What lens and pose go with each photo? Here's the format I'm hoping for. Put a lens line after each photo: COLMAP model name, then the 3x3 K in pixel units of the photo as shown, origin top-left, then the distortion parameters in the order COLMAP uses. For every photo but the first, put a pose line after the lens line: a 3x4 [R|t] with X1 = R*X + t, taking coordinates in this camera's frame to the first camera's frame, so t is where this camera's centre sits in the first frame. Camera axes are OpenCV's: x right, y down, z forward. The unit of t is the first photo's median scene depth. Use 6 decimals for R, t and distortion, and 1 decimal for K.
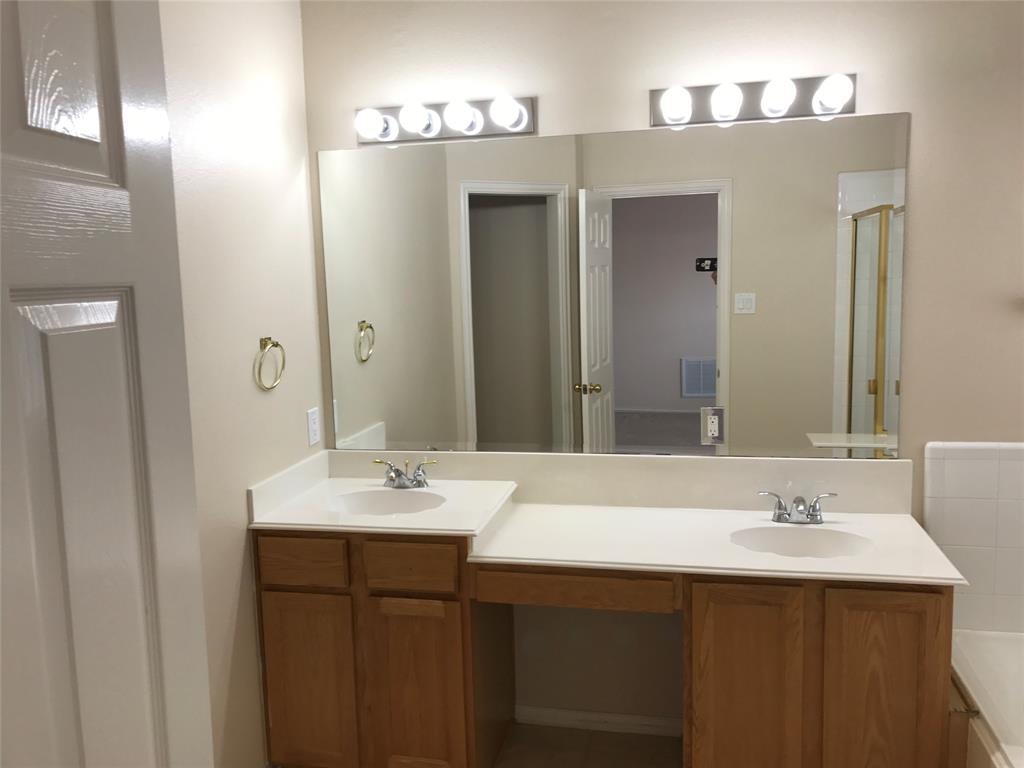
lens RADIAL K [[835.8, 0, 512.0], [0, 835.8, 374.9], [0, 0, 1]] dist [0.002705, -0.009729]
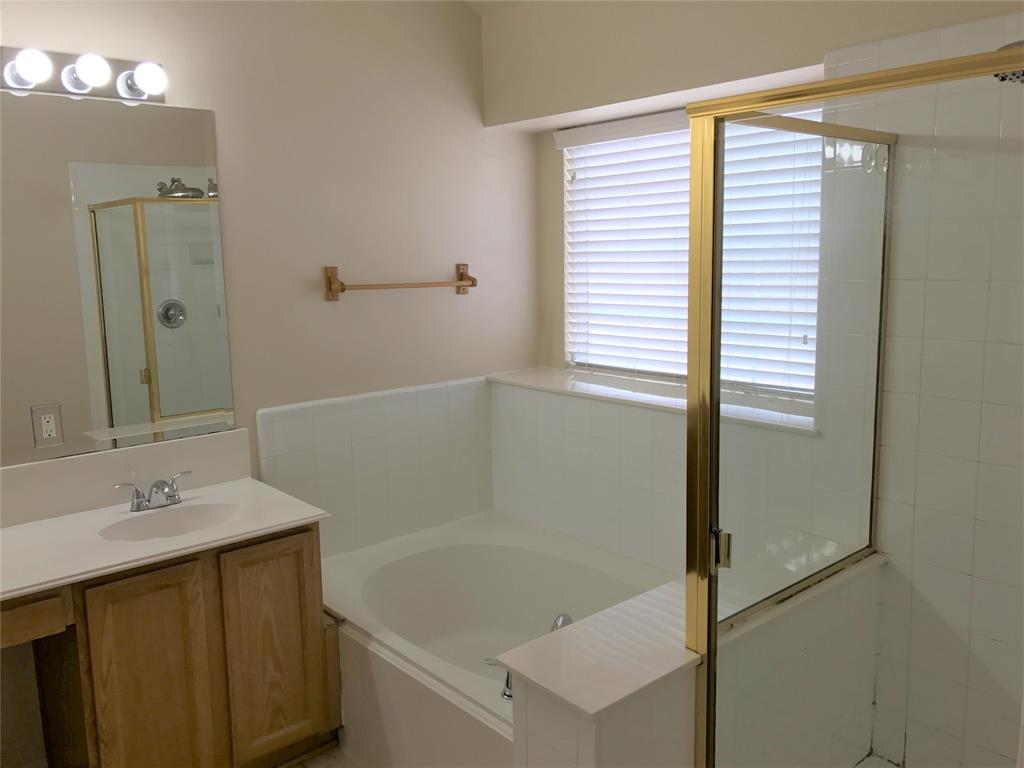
lens RADIAL K [[830.3, 0, 512.0], [0, 830.3, 384.0], [0, 0, 1]] dist [0.002827, -0.006030]
pose [[0.593127, -0.109799, 0.797586, -0.192082], [0.101779, 0.992935, 0.061004, 0.012966], [-0.798649, 0.044994, 0.600112, 0.056614]]
